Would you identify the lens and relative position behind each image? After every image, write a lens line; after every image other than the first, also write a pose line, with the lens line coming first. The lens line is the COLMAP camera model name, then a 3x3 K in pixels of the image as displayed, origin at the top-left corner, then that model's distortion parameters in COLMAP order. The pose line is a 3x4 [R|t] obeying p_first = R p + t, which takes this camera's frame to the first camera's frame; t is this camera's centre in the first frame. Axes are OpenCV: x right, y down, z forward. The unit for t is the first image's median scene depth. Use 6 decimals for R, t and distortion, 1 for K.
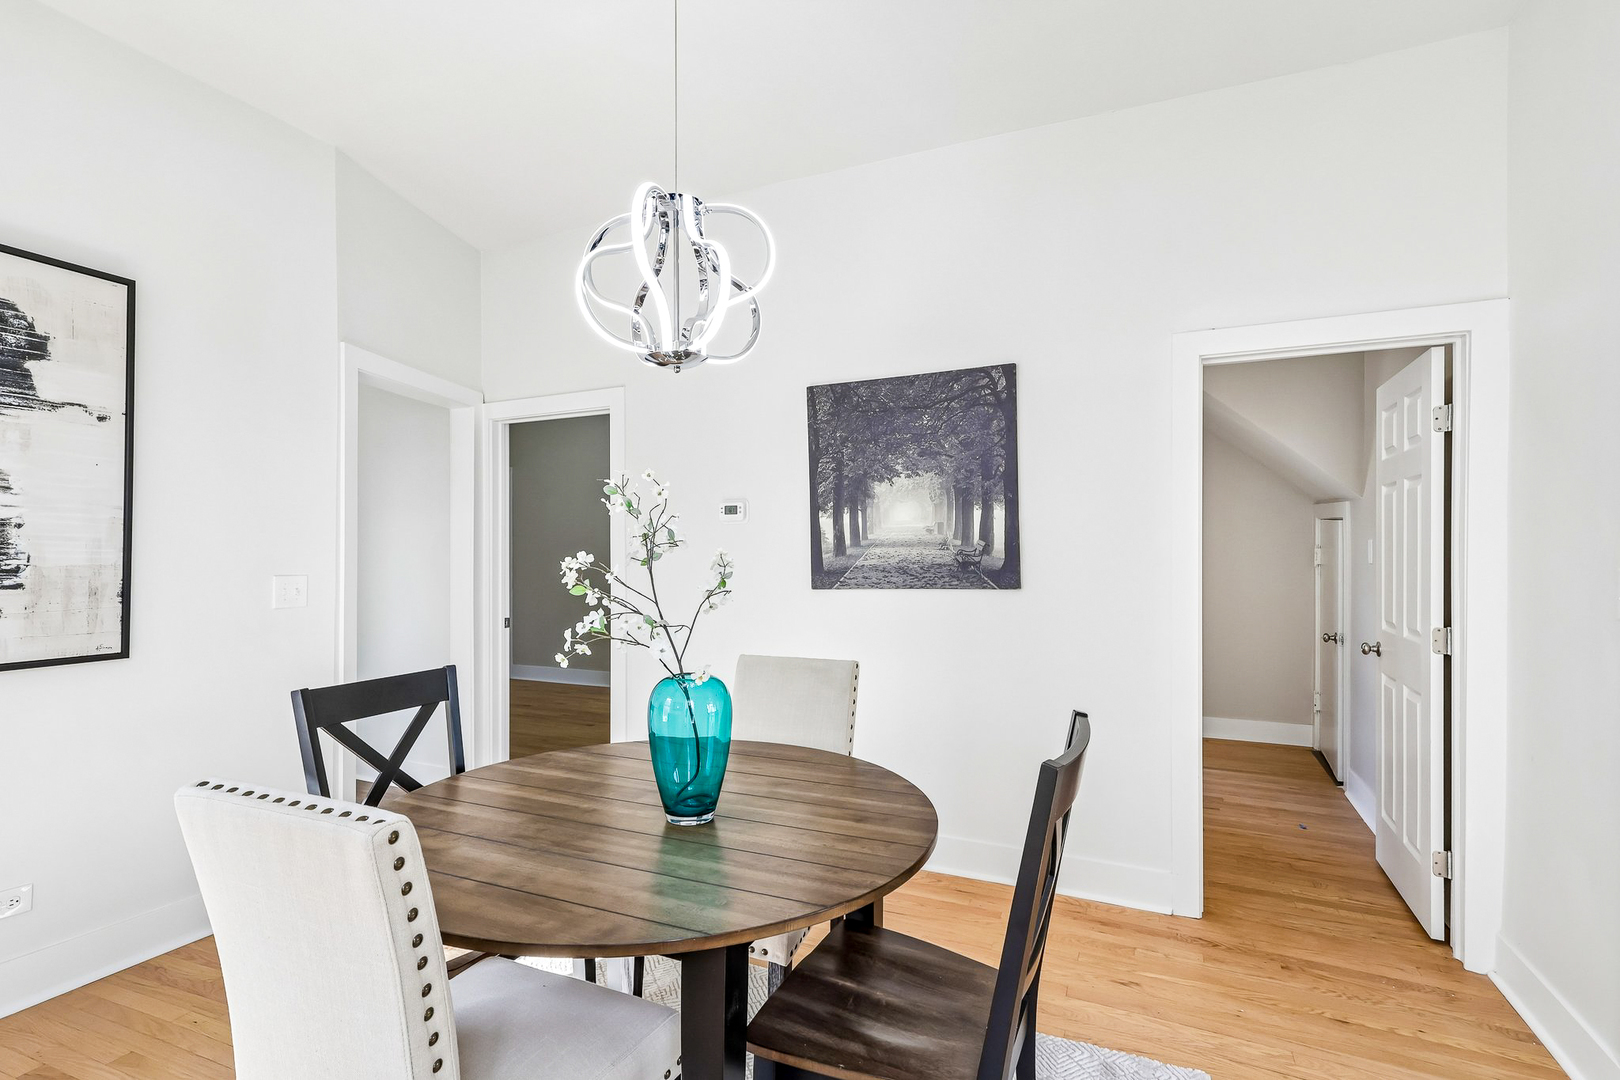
lens RADIAL K [[755.6, 0, 813.7], [0, 755.6, 550.6], [0, 0, 1]] dist [-0.009957, -0.000146]
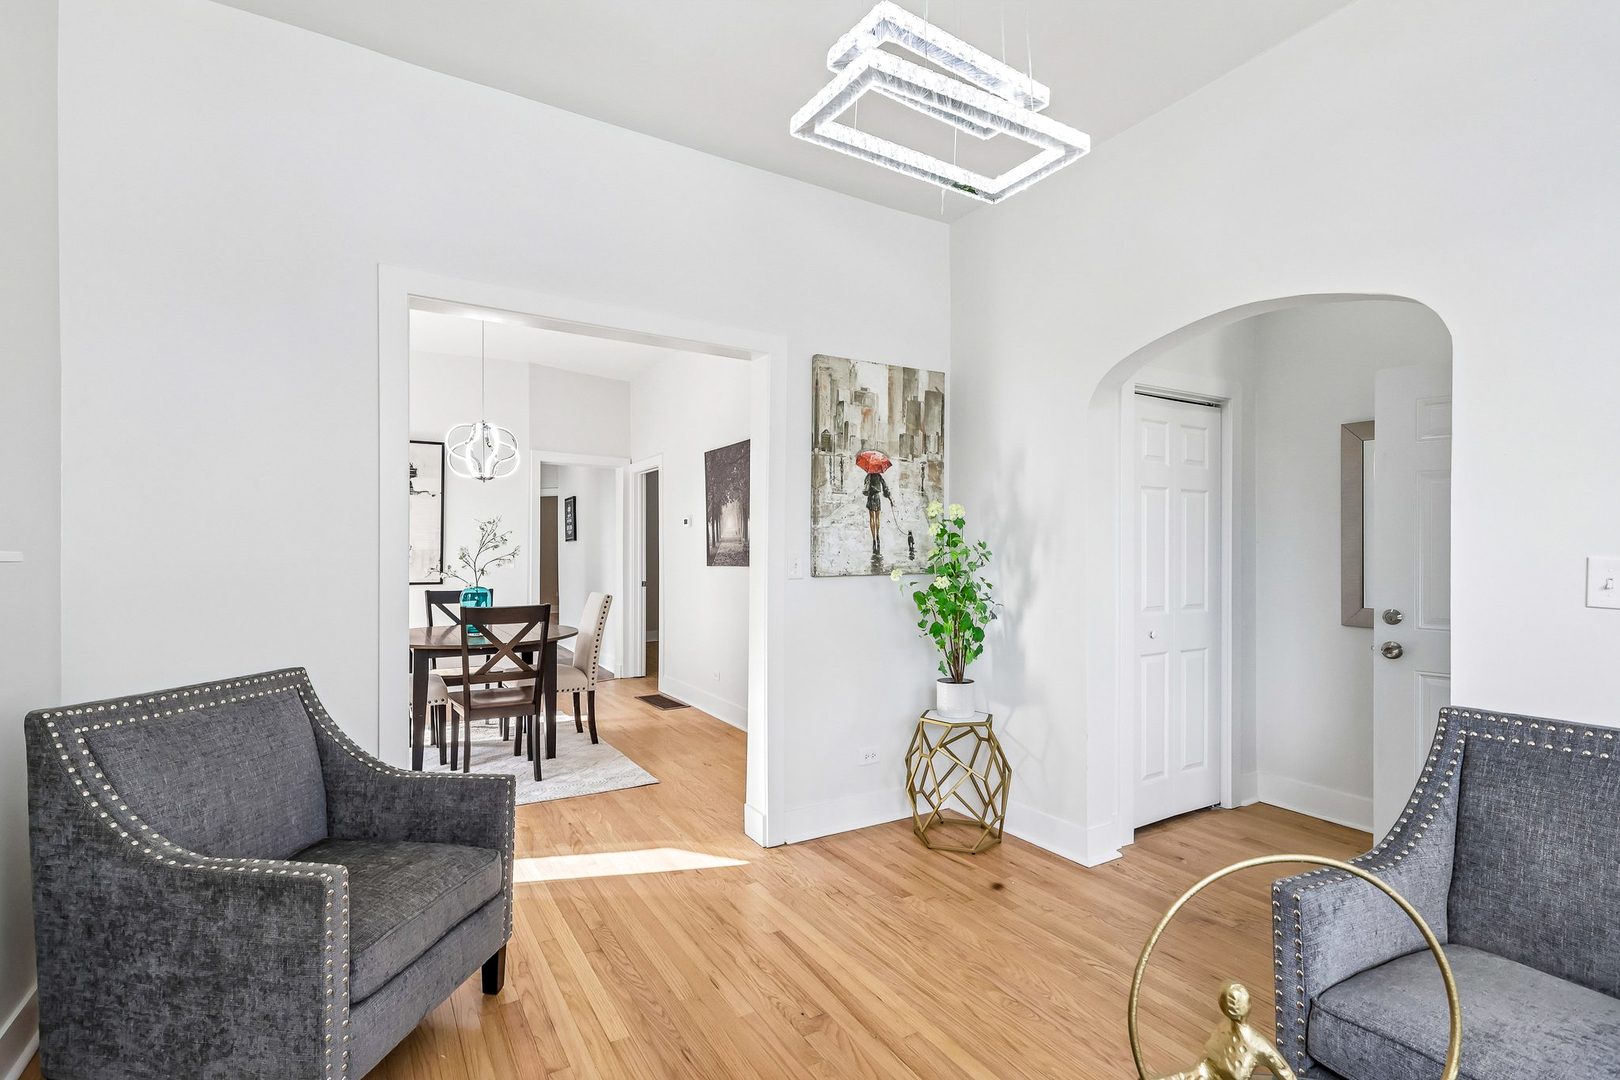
lens RADIAL K [[755.6, 0, 808.2], [0, 755.6, 537.8], [0, 0, 1]] dist [-0.009957, -0.000146]
pose [[0.815194, -0.003623, -0.579177, 1.743714], [-0.001273, 0.999967, -0.008047, -0.001632], [0.579187, 0.007297, 0.815162, -0.446350]]
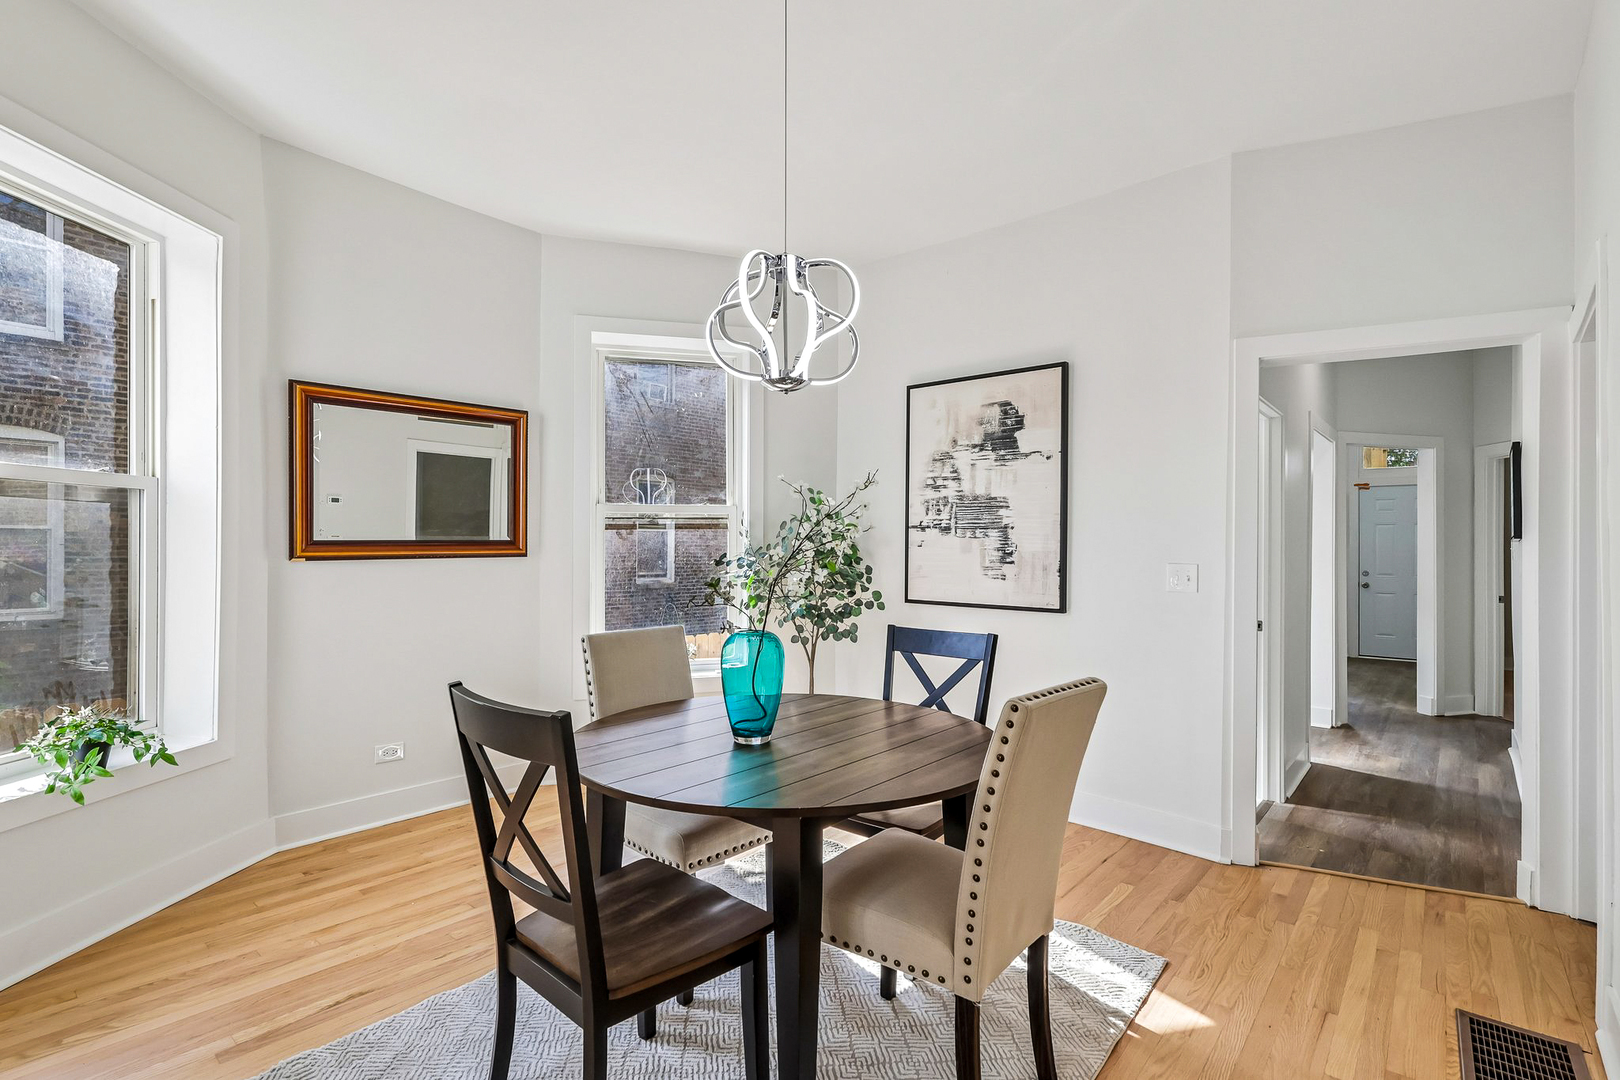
lens RADIAL K [[755.6, 0, 807.9], [0, 755.6, 546.7], [0, 0, 1]] dist [-0.009957, -0.000146]
pose [[-0.297177, -0.001186, -0.954822, 0.703081], [-0.000797, 0.999999, -0.000994, 0.011886], [0.954822, 0.000466, -0.297177, 0.981764]]
